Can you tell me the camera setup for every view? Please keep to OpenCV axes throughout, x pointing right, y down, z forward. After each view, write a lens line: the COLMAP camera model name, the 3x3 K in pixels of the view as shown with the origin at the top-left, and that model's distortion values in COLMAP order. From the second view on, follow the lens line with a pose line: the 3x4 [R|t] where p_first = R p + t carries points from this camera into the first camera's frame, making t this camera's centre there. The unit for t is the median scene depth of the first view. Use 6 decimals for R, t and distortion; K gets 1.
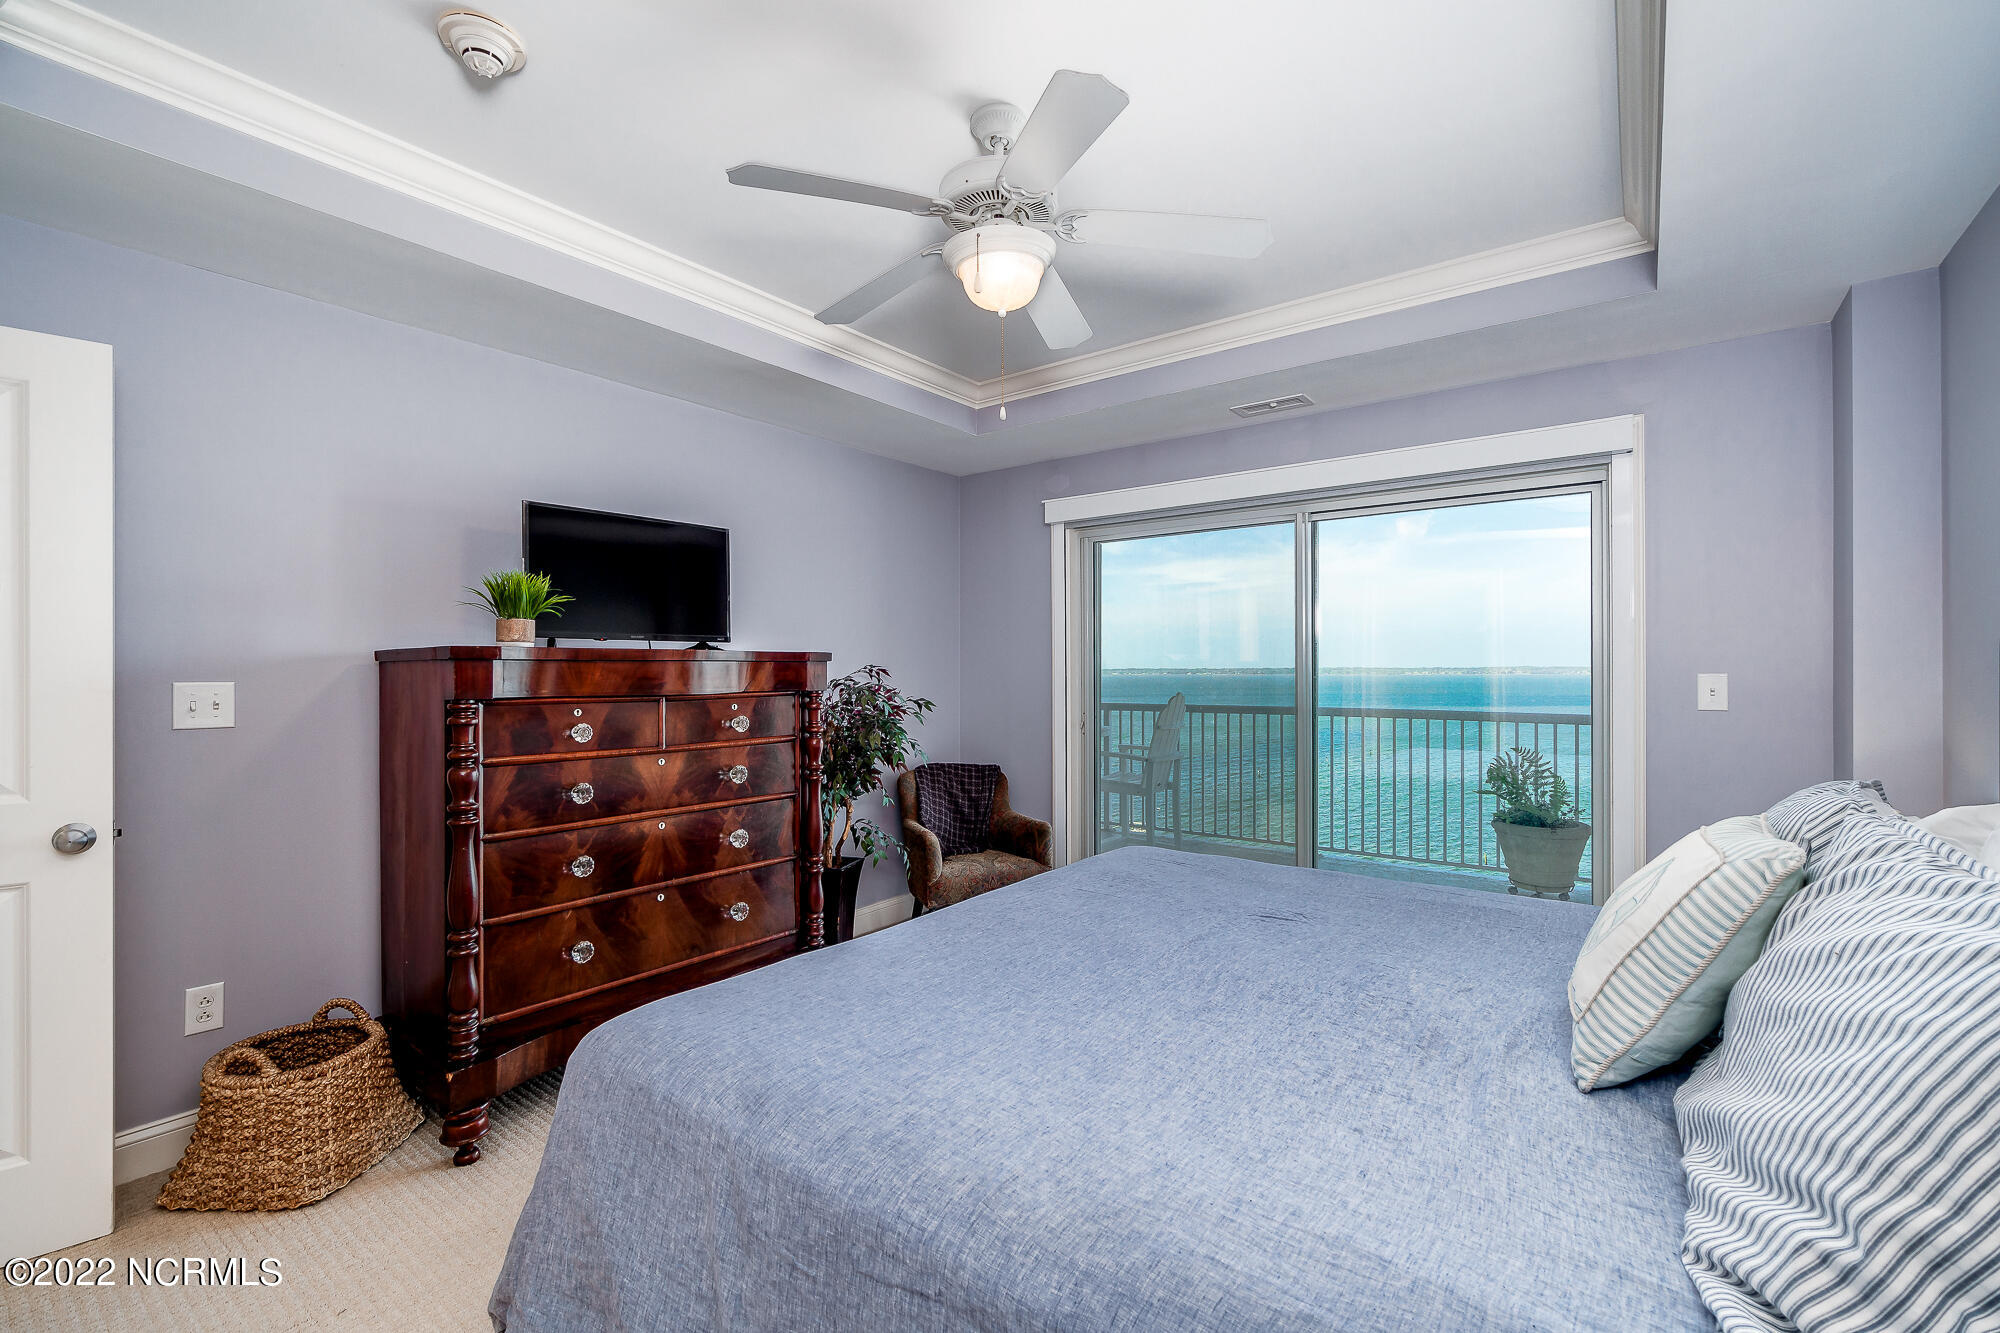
lens RADIAL K [[861.5, 0, 994.7], [0, 861.5, 667.9], [0, 0, 1]] dist [-0.003258, 0.000008]
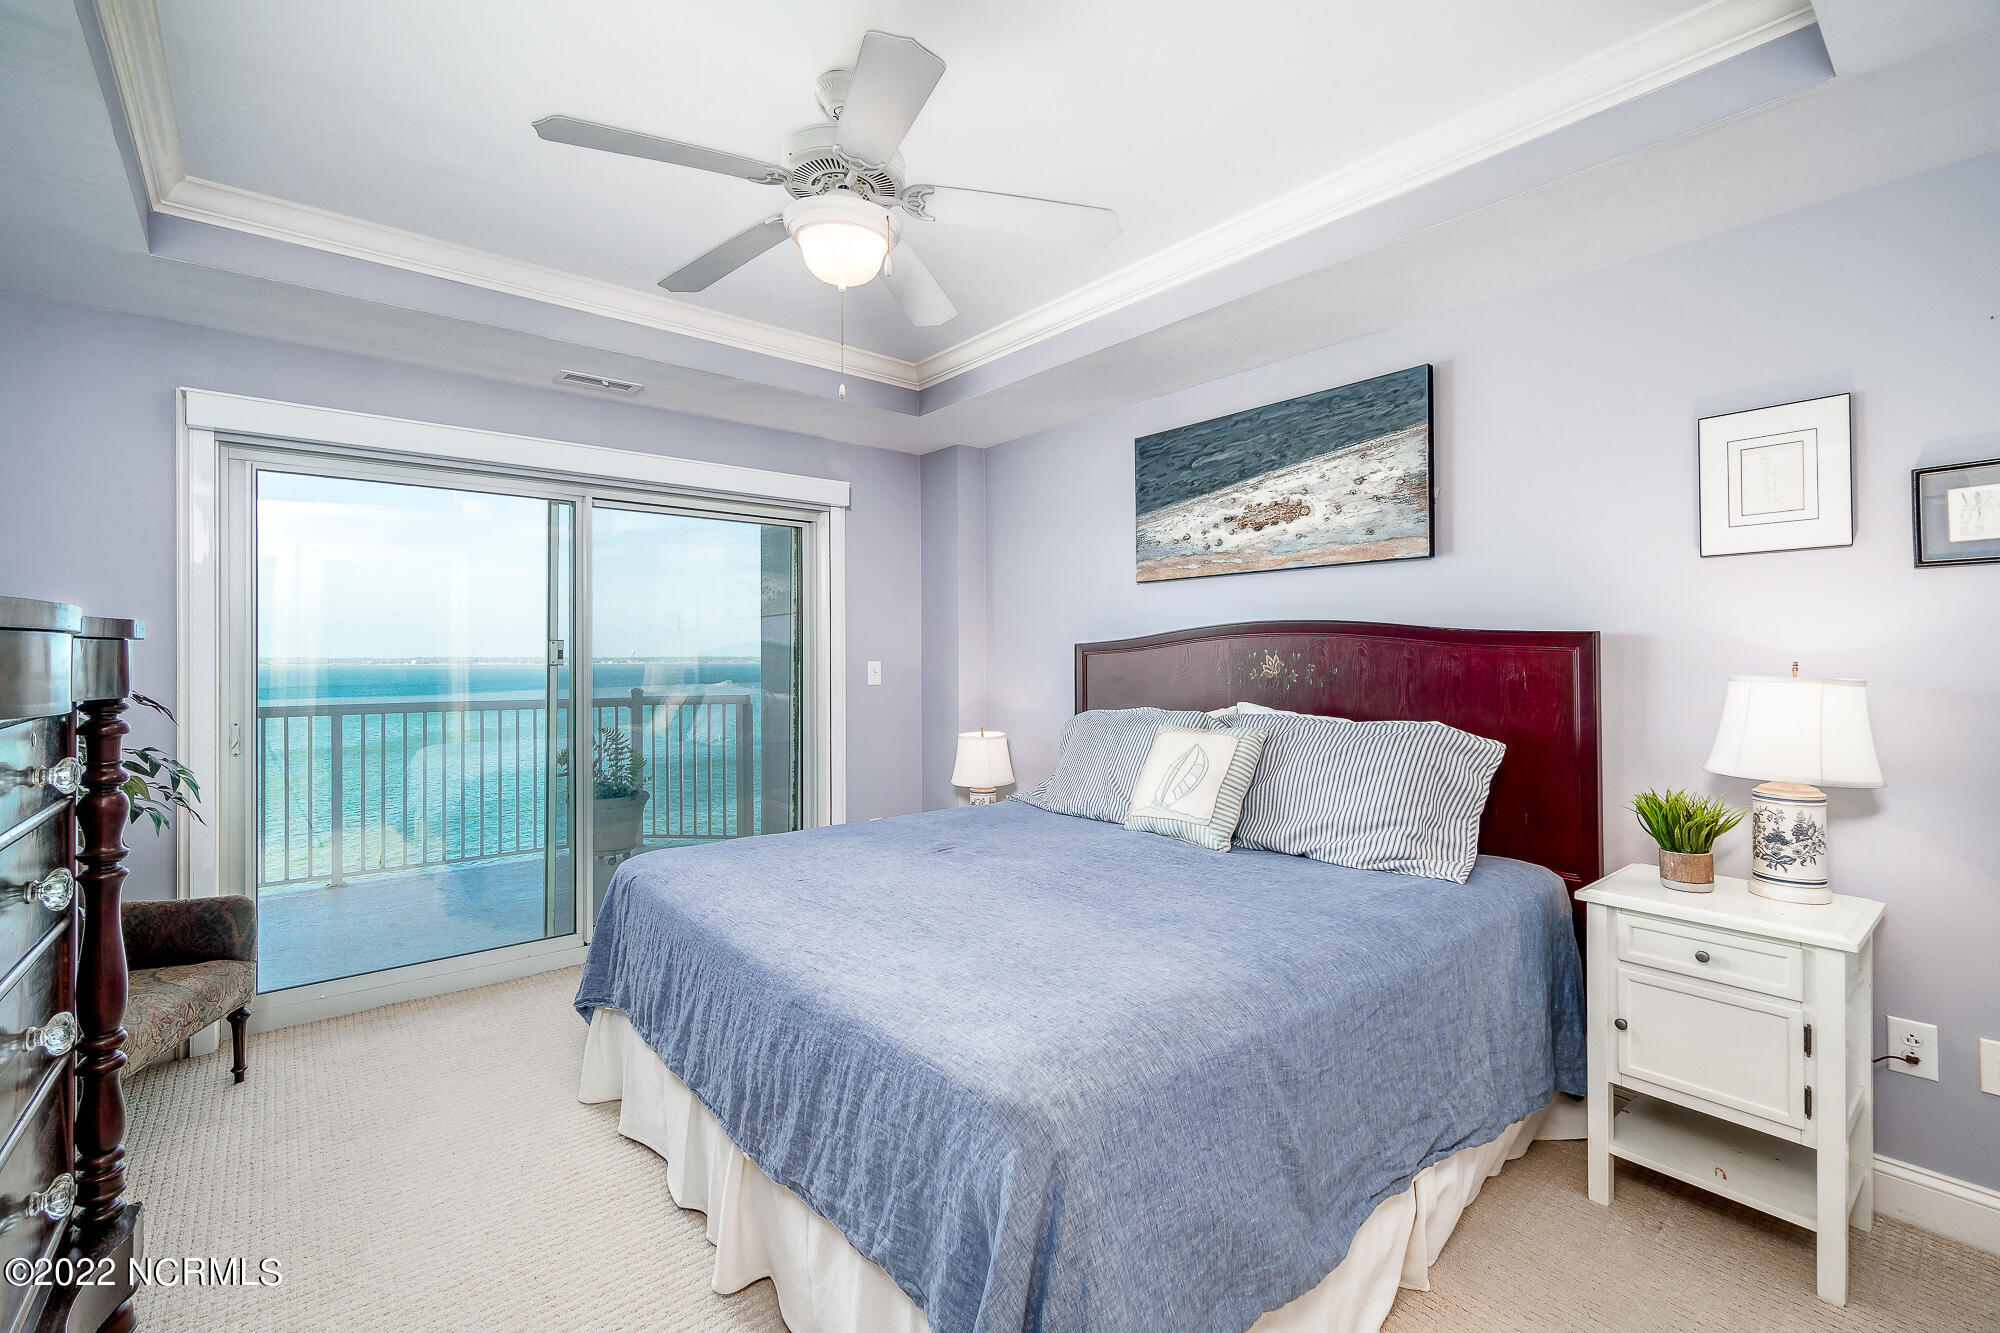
lens RADIAL K [[861.5, 0, 994.7], [0, 861.5, 667.9], [0, 0, 1]] dist [-0.003258, 0.000008]
pose [[0.228311, -0.009855, 0.973538, -0.442014], [-0.000862, 0.999946, 0.010324, 0.001717], [-0.973588, -0.003197, 0.228290, 0.304403]]
